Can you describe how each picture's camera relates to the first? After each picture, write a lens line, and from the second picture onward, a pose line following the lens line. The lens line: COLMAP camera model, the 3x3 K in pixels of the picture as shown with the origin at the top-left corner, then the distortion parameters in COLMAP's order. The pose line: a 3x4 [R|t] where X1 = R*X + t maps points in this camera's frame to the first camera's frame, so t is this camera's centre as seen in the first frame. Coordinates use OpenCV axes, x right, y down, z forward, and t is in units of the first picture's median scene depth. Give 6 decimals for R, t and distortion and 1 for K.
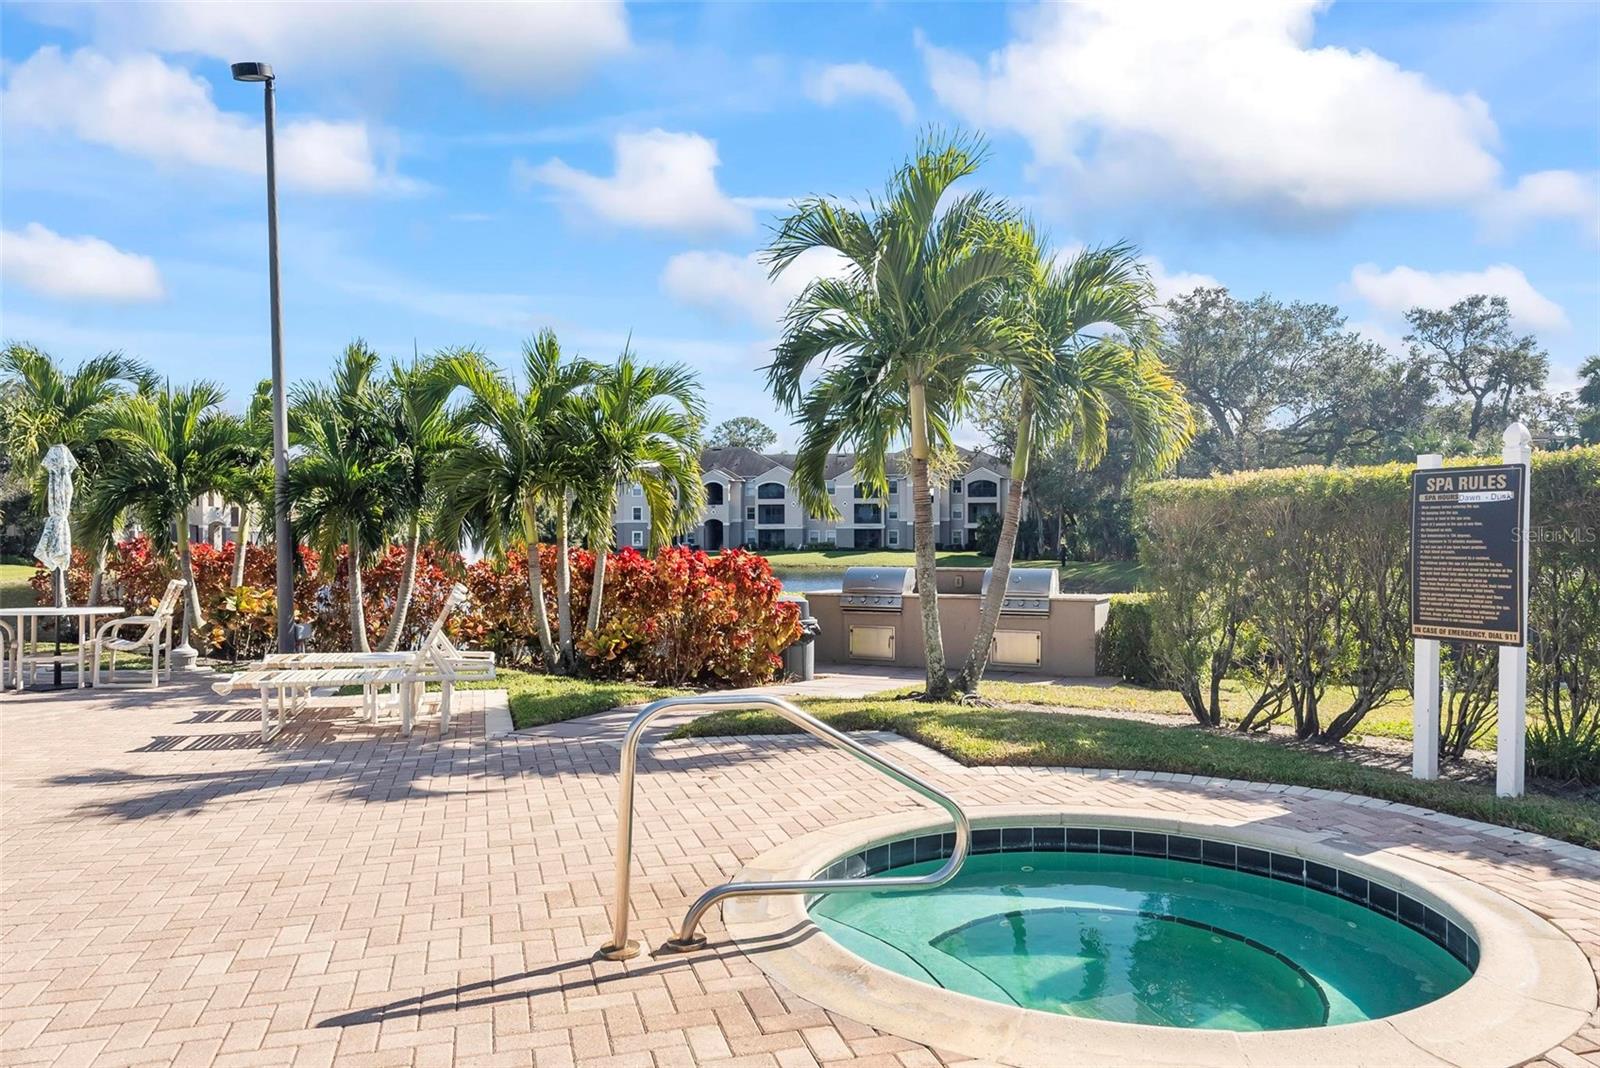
lens RADIAL K [[1108.8, 0, 800.0], [0, 1108.8, 534.0], [0, 0, 1]] dist [-0.000303, 0.003455]
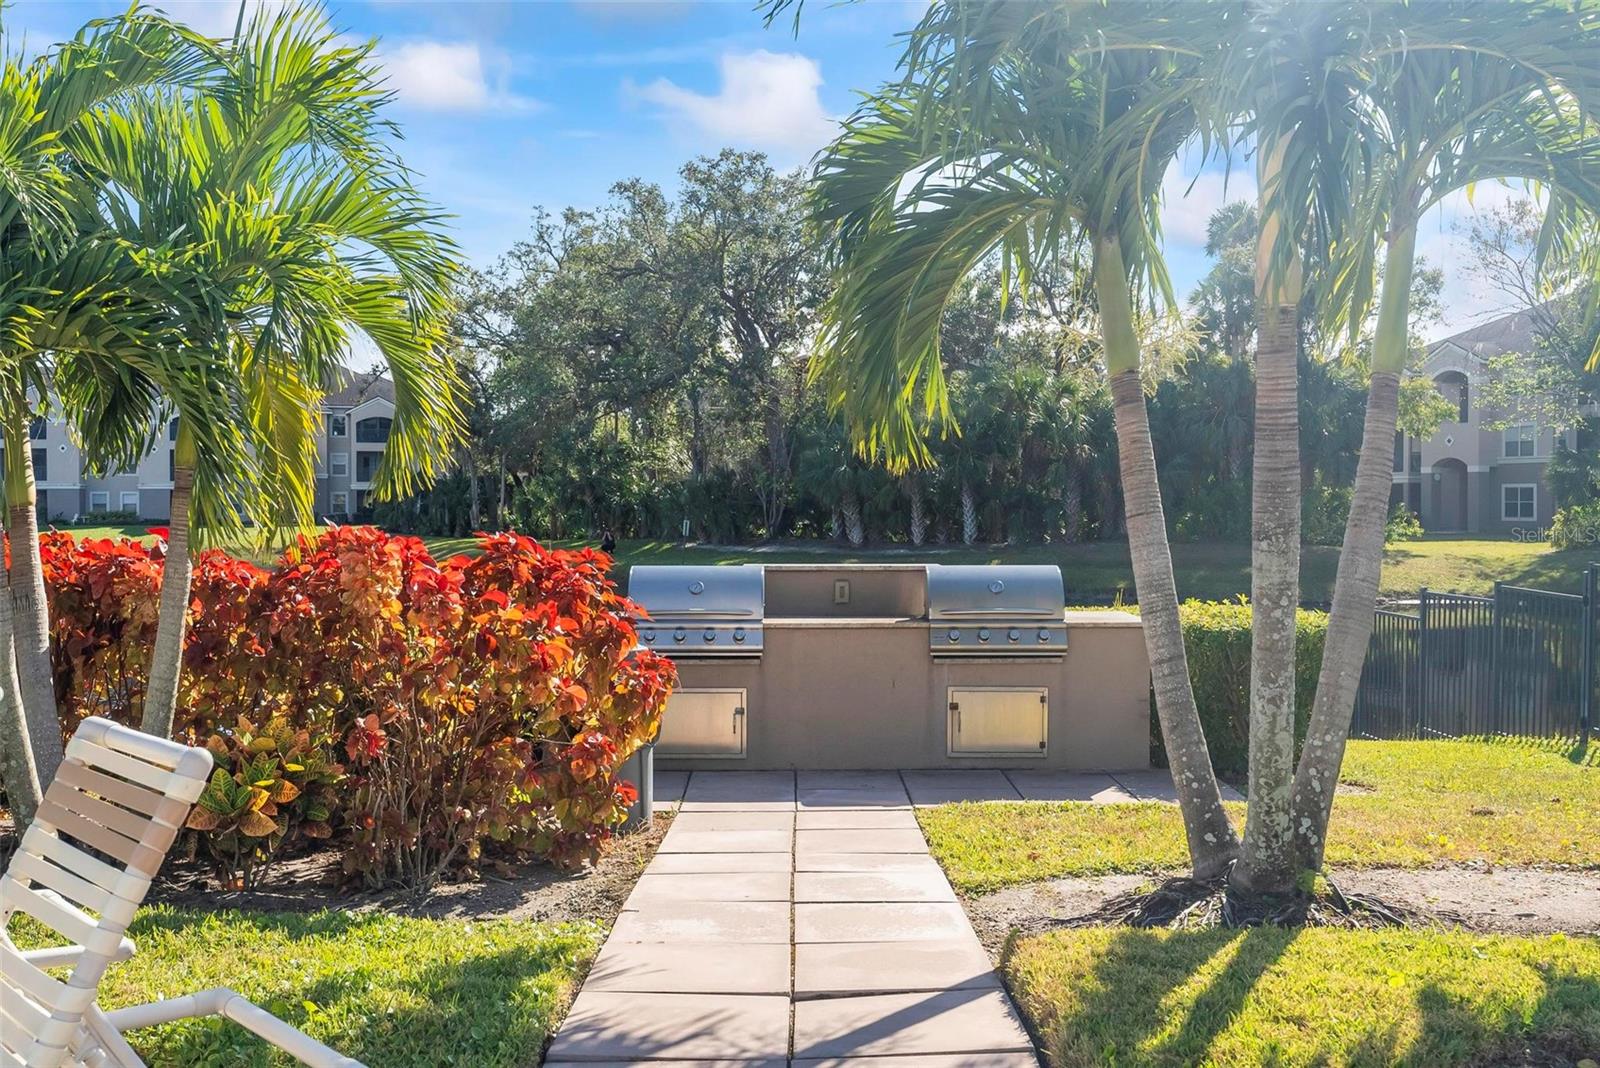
lens RADIAL K [[1583.6, 0, 800.0], [0, 1583.6, 534.0], [0, 0, 1]] dist [0.002784, 0.005335]
pose [[0.900592, -0.006531, 0.434616, -0.039602], [-0.003085, 0.999766, 0.021416, 0.000240], [-0.434654, -0.020628, 0.900361, 0.075383]]
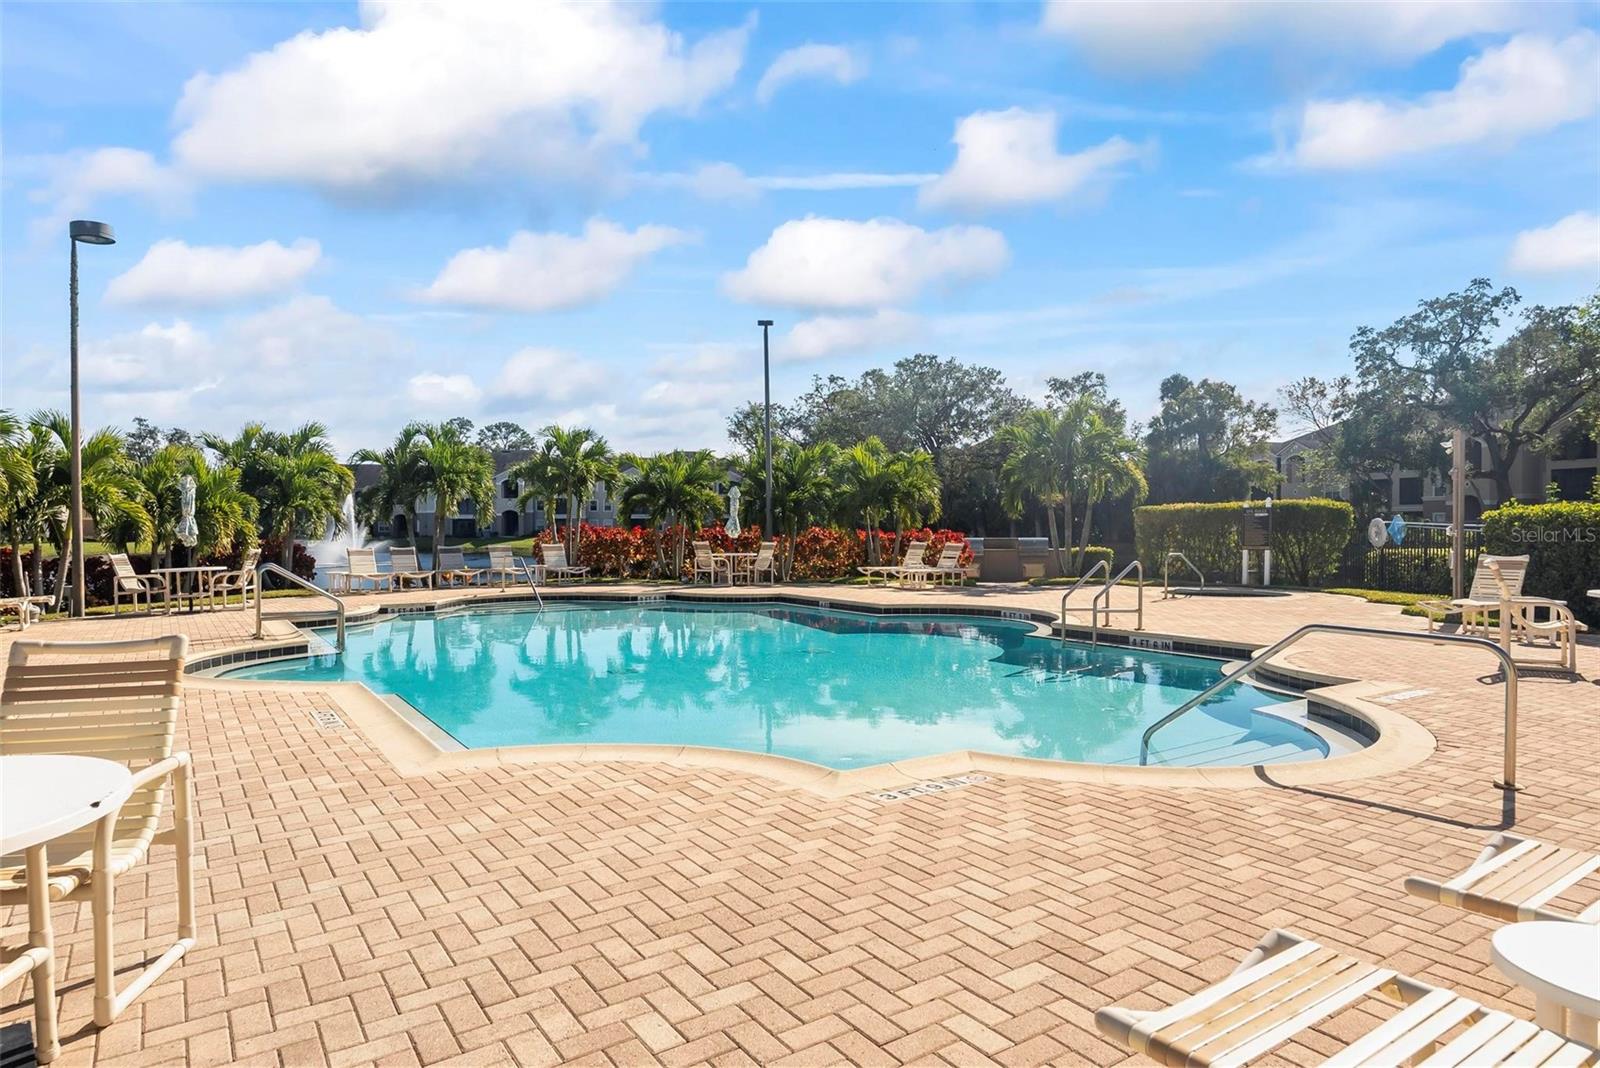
lens RADIAL K [[950.2, 0, 800.0], [0, 950.2, 534.0], [0, 0, 1]] dist [0.000295, 0.000037]
pose [[0.953761, -0.002297, 0.300558, -0.177808], [-0.001369, 0.999927, 0.011986, -0.000063], [-0.300564, -0.011843, 0.953688, -0.159434]]
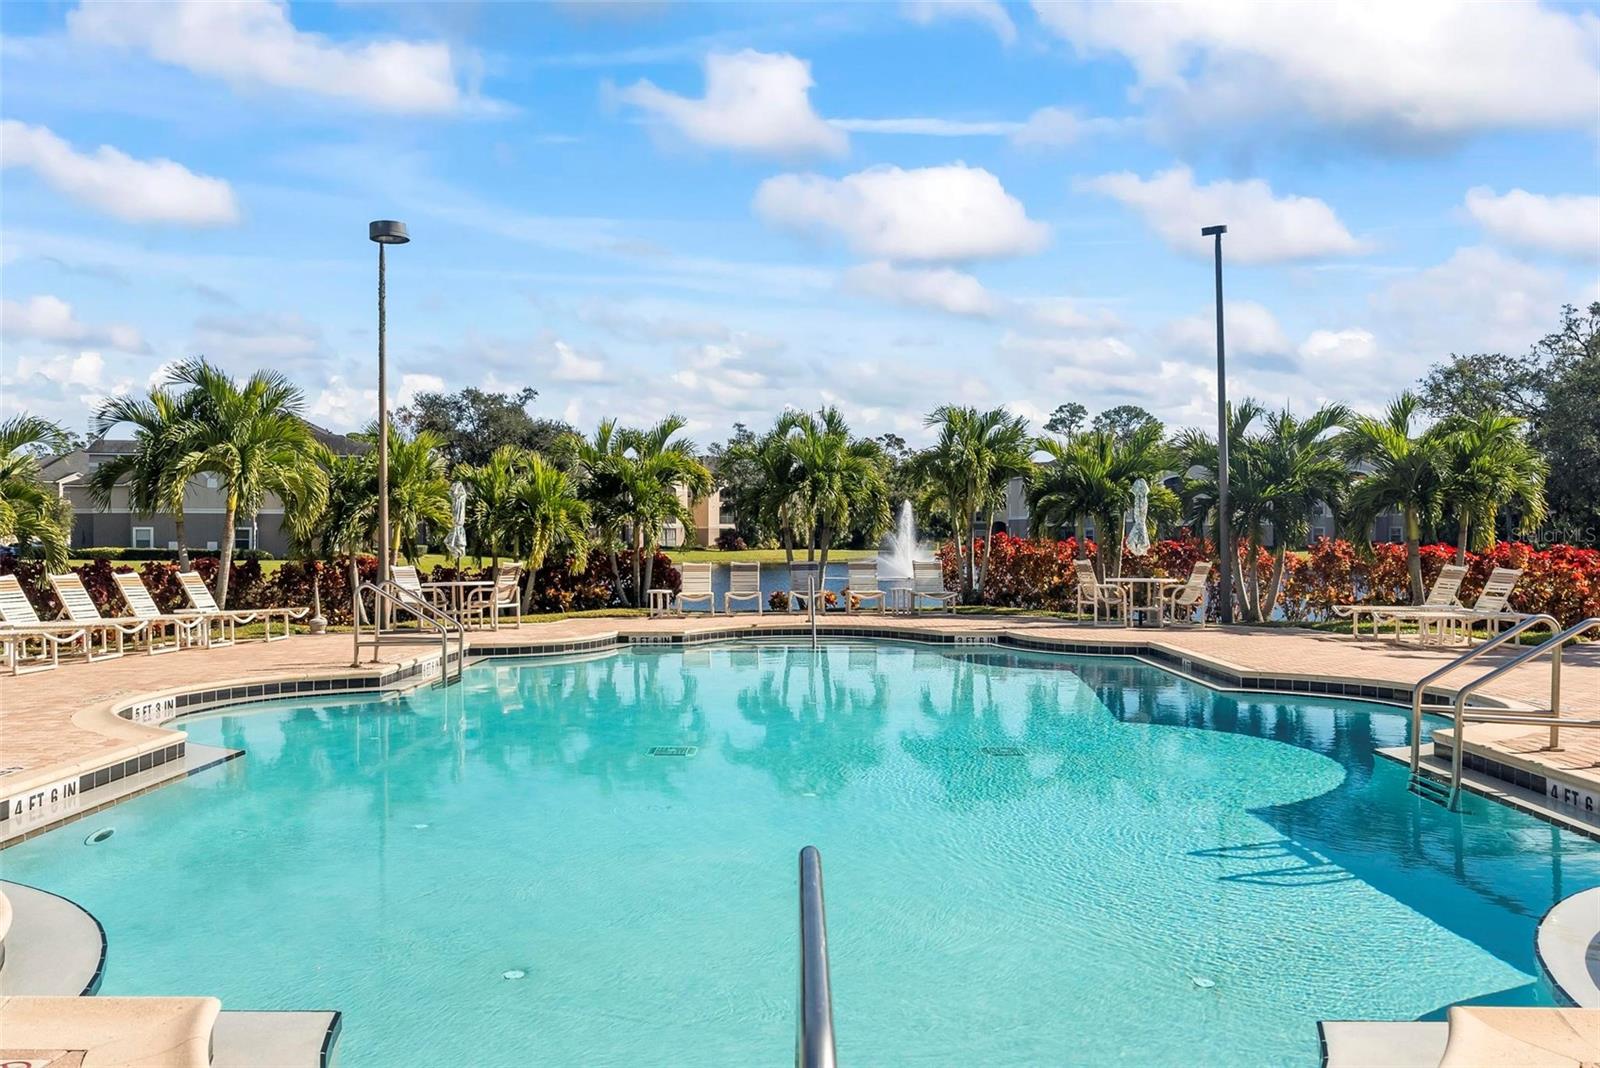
lens RADIAL K [[1187.9, 0, 800.0], [0, 1187.9, 534.0], [0, 0, 1]] dist [-0.000482, 0.000236]
pose [[0.959377, 0.002256, -0.282119, -0.100851], [-0.001370, 0.999993, 0.003337, -0.000569], [0.282125, -0.002815, 0.959374, -0.127499]]
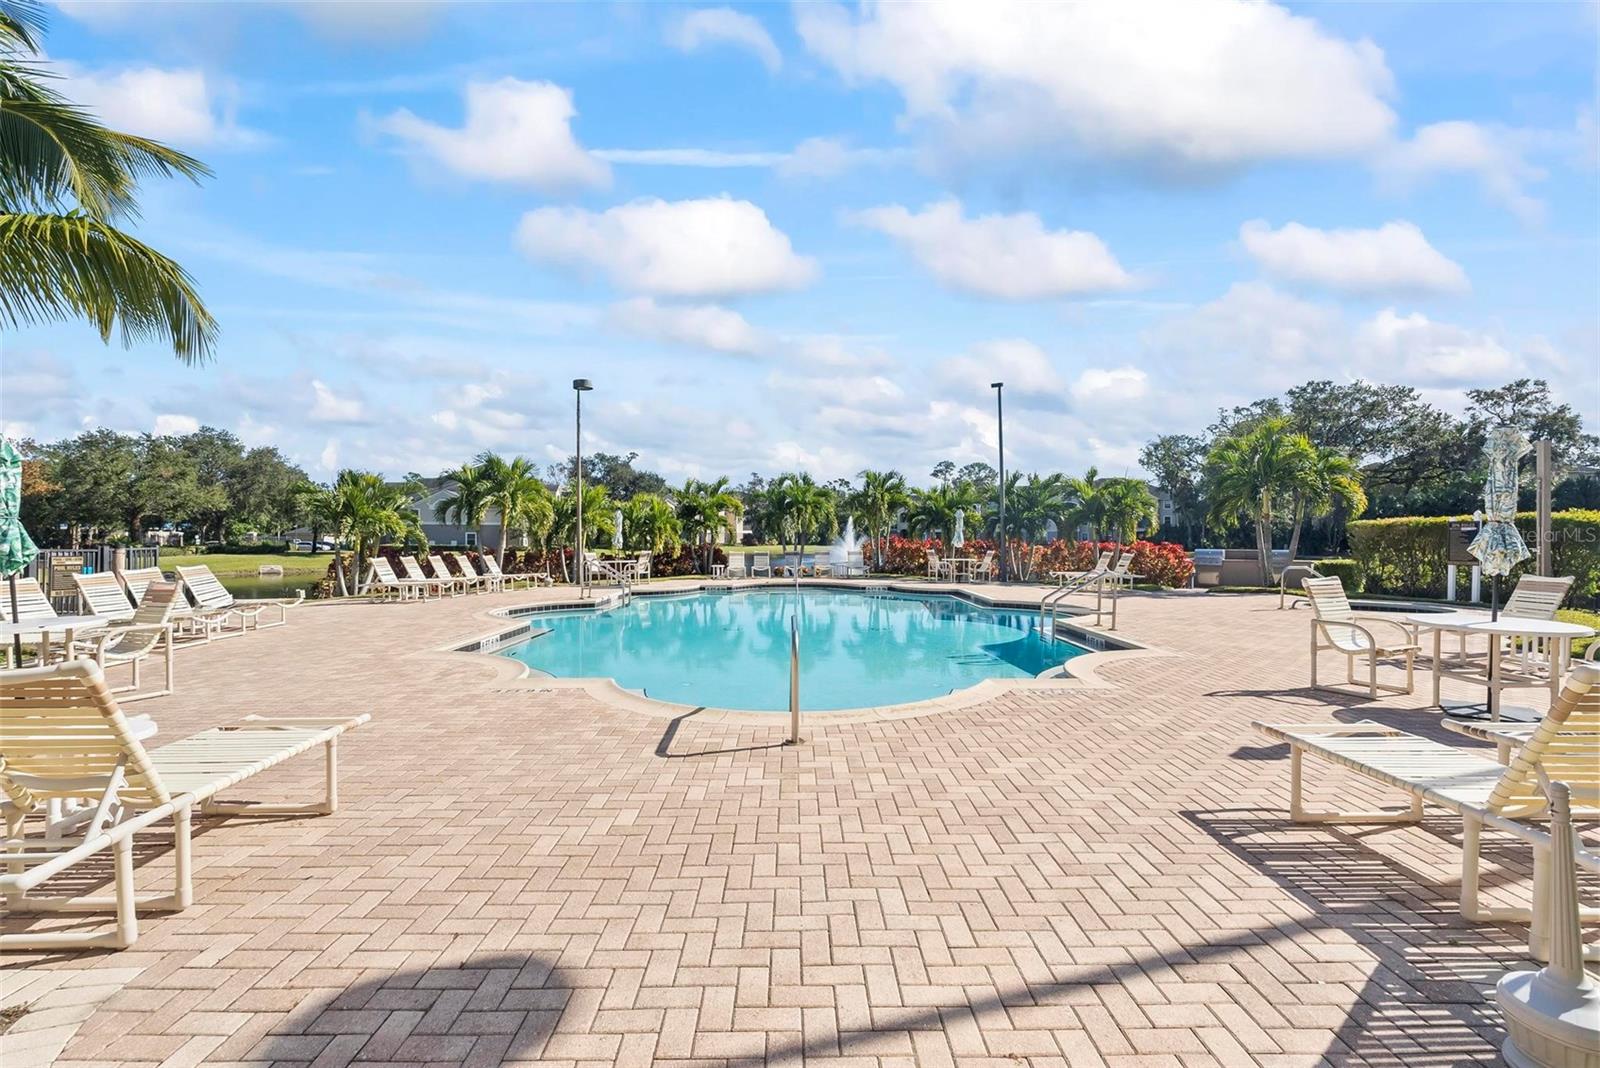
lens RADIAL K [[697.8, 0, 800.0], [0, 697.8, 534.0], [0, 0, 1]] dist [-0.007458, 0.000390]
pose [[0.963526, 0.001363, -0.267612, -0.087540], [-0.001469, 0.999999, -0.000197, -0.000854], [0.267612, 0.000583, 0.963527, -0.173390]]
